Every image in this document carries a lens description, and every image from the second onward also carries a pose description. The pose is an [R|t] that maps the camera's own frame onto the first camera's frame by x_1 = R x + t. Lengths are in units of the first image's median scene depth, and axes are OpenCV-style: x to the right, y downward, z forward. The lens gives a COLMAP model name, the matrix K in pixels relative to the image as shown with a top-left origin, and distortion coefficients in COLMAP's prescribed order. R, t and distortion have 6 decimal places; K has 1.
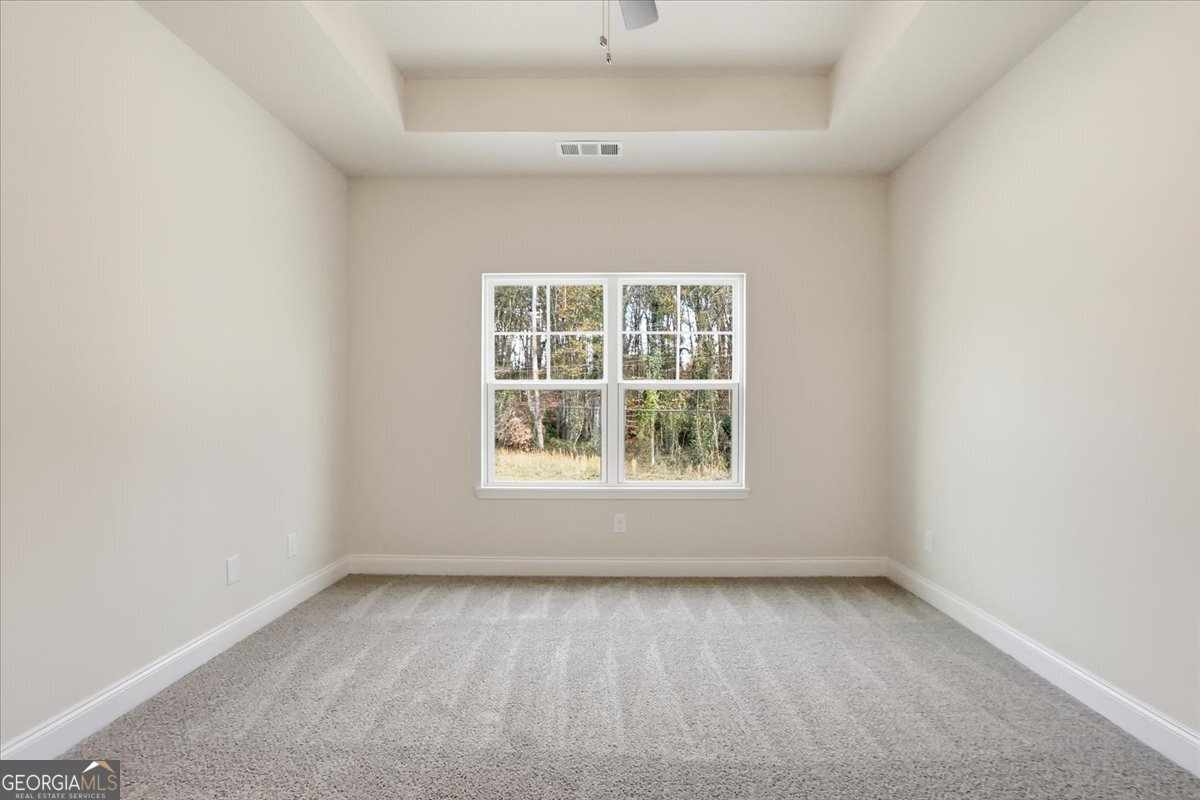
lens RADIAL K [[573.3, 0, 616.5], [0, 573.3, 407.5], [0, 0, 1]] dist [-0.019350, 0.003318]
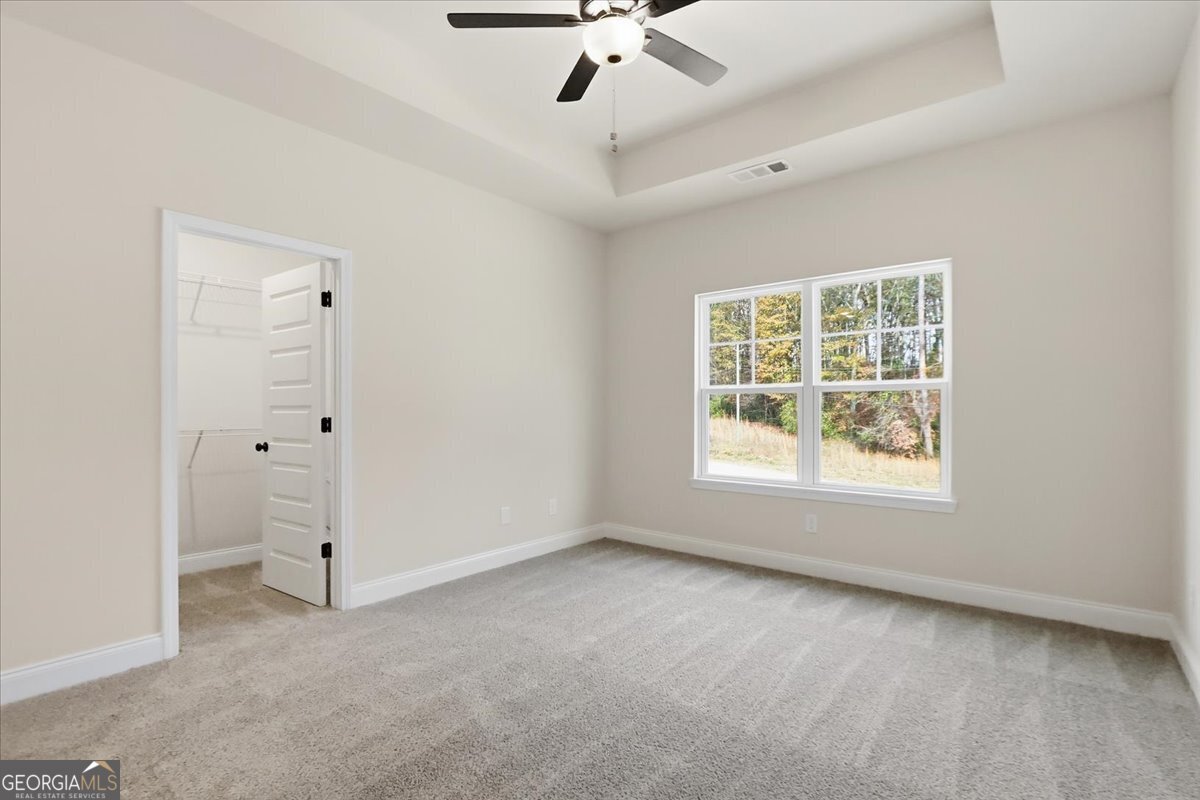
lens RADIAL K [[573.3, 0, 610.6], [0, 573.3, 405.0], [0, 0, 1]] dist [-0.019350, 0.003318]
pose [[0.779019, -0.004273, -0.626986, 0.383856], [-0.000298, 0.999974, -0.007186, -0.001790], [0.627000, 0.005785, 0.778998, -0.017853]]
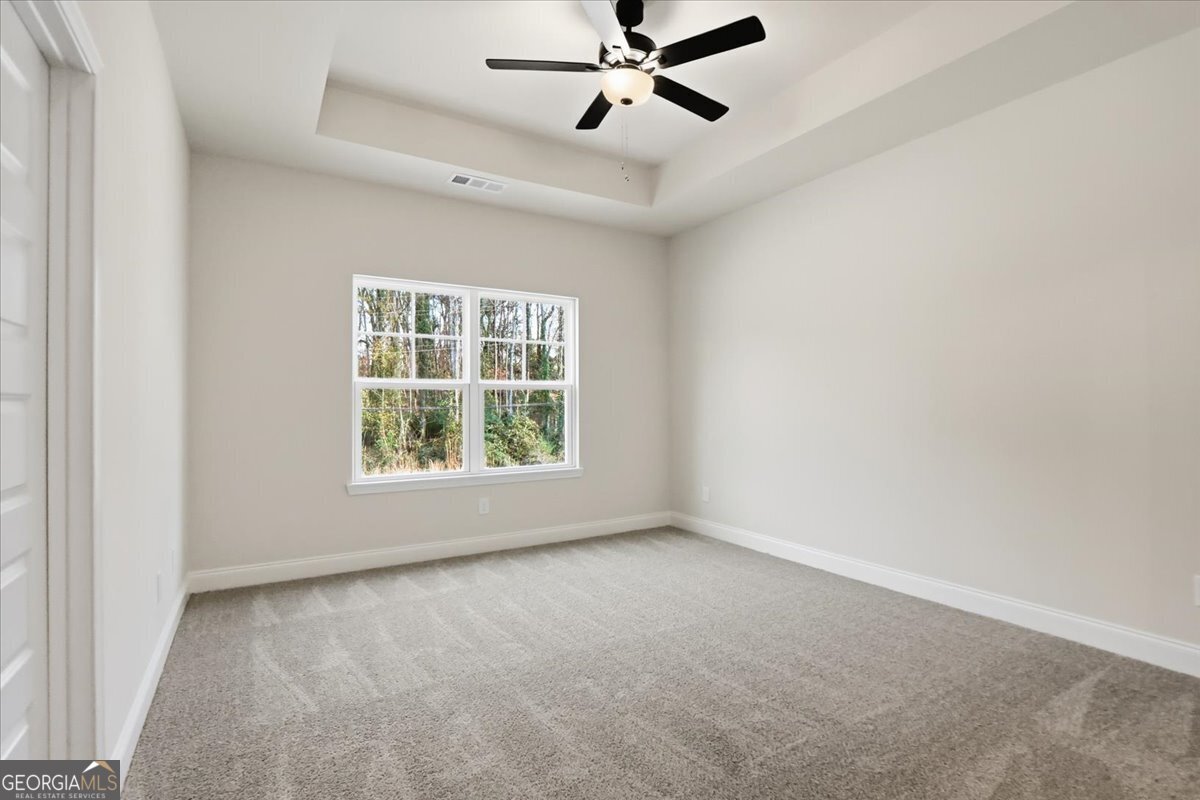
lens RADIAL K [[573.3, 0, 641.5], [0, 573.3, 395.7], [0, 0, 1]] dist [-0.019350, 0.003318]
pose [[0.828124, 0.002631, 0.560539, -0.395268], [0.006112, 0.999887, -0.013722, -0.000970], [-0.560512, 0.014790, 0.828014, -0.134595]]
